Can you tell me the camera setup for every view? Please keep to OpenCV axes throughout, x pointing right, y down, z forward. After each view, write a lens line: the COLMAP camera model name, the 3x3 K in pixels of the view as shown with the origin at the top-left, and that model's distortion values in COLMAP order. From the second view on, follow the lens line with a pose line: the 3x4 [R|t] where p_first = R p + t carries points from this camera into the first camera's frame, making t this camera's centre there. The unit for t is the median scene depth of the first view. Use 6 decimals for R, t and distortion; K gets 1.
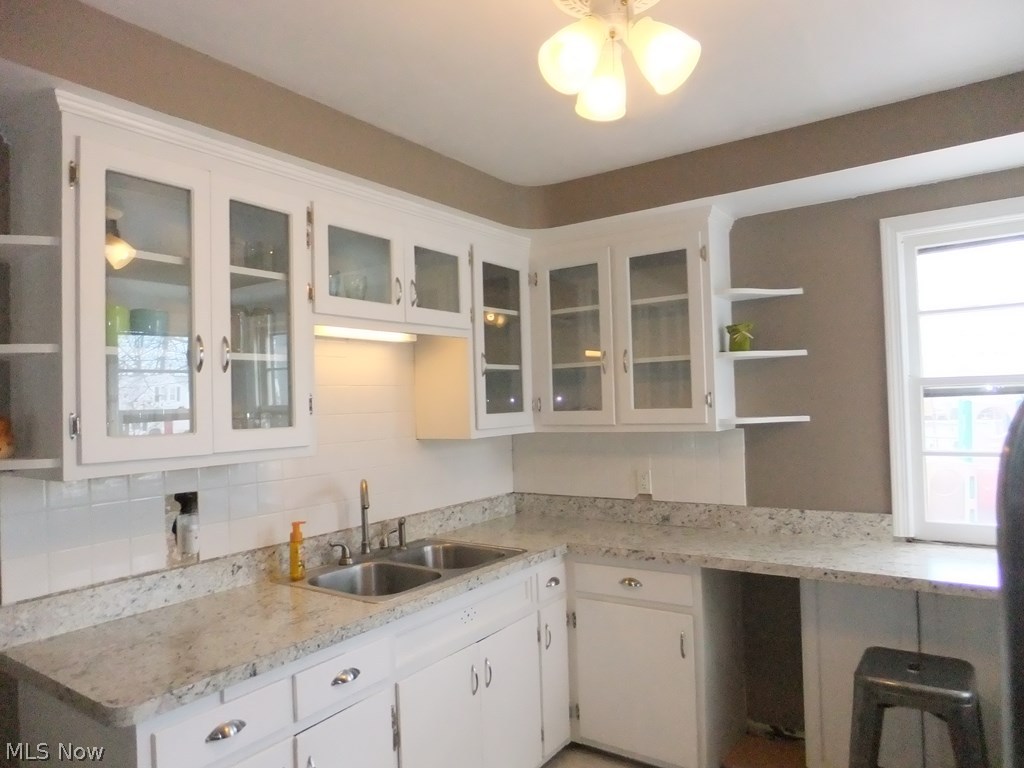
lens RADIAL K [[693.1, 0, 513.3], [0, 693.1, 382.4], [0, 0, 1]] dist [0.002153, 0.003166]
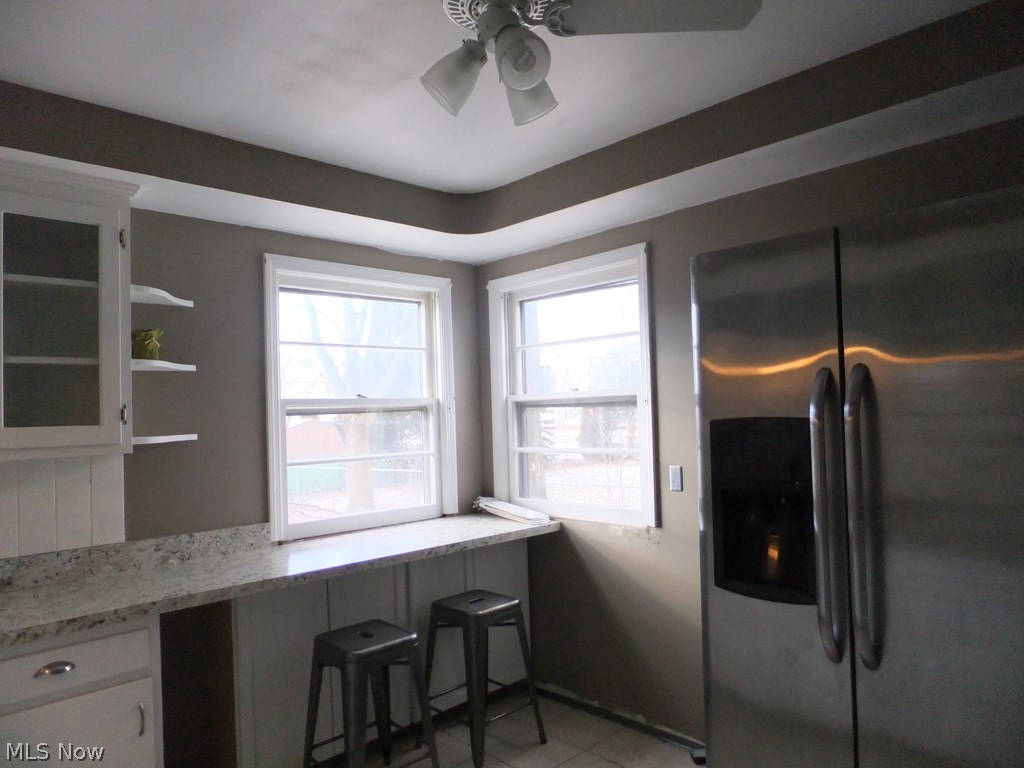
lens RADIAL K [[693.1, 0, 514.0], [0, 693.1, 390.4], [0, 0, 1]] dist [0.002153, 0.003166]
pose [[0.196072, 0.055626, 0.979011, -0.441513], [-0.009122, 0.998450, -0.054904, 0.037195], [-0.980547, 0.001834, 0.196275, 0.387690]]
